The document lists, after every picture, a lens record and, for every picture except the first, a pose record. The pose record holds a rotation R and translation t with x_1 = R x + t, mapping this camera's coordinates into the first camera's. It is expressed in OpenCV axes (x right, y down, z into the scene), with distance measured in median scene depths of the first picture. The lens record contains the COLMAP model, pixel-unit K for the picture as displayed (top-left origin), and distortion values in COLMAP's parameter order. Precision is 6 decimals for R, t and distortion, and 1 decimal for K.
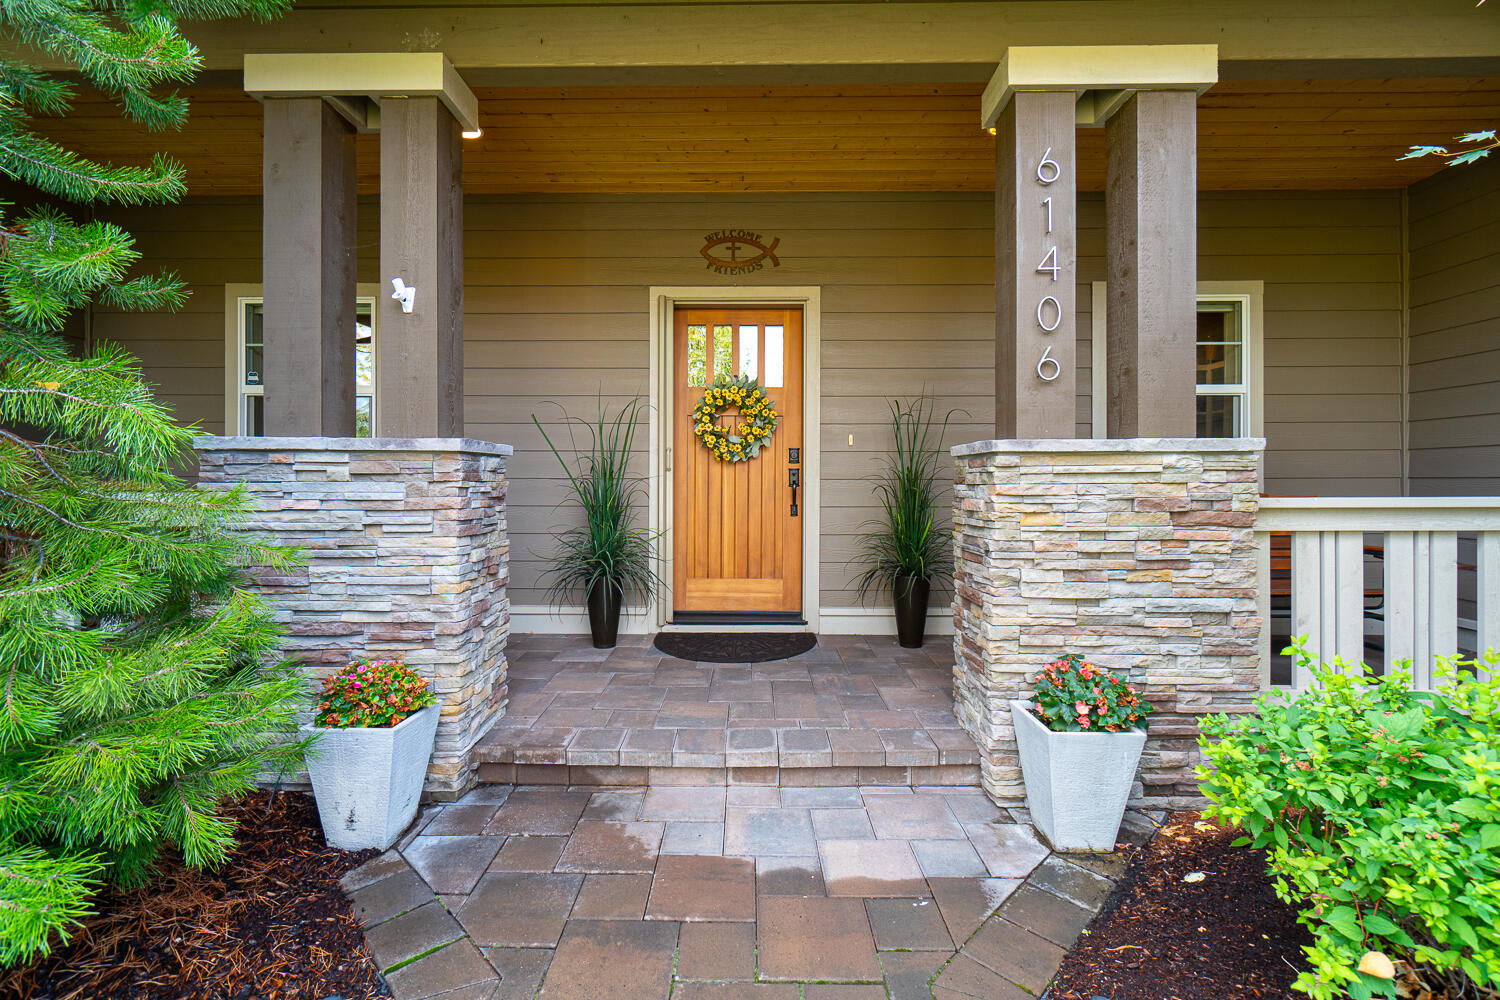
lens RADIAL K [[638.8, 0, 741.2], [0, 638.8, 473.9], [0, 0, 1]] dist [0.003055, 0.000170]
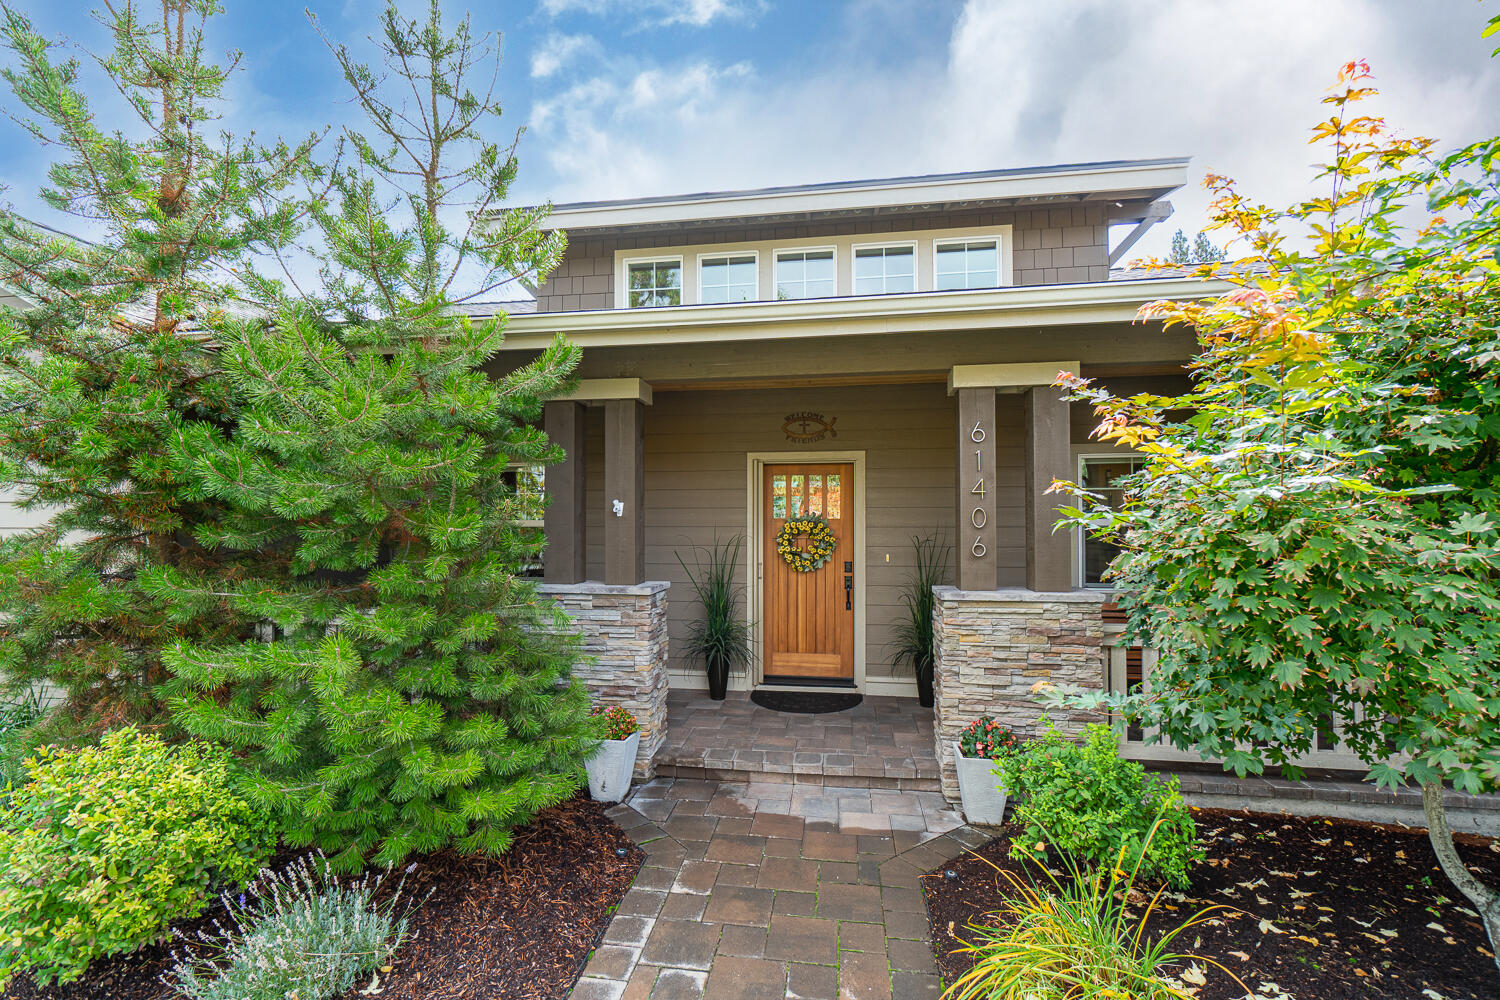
lens RADIAL K [[655.6, 0, 753.3], [0, 655.6, 508.7], [0, 0, 1]] dist [0.044589, -0.026773]
pose [[0.992335, -0.002733, -0.123549, 0.096149], [0.001739, 0.999965, -0.008155, -0.259971], [0.123567, 0.007878, 0.992305, -0.837592]]
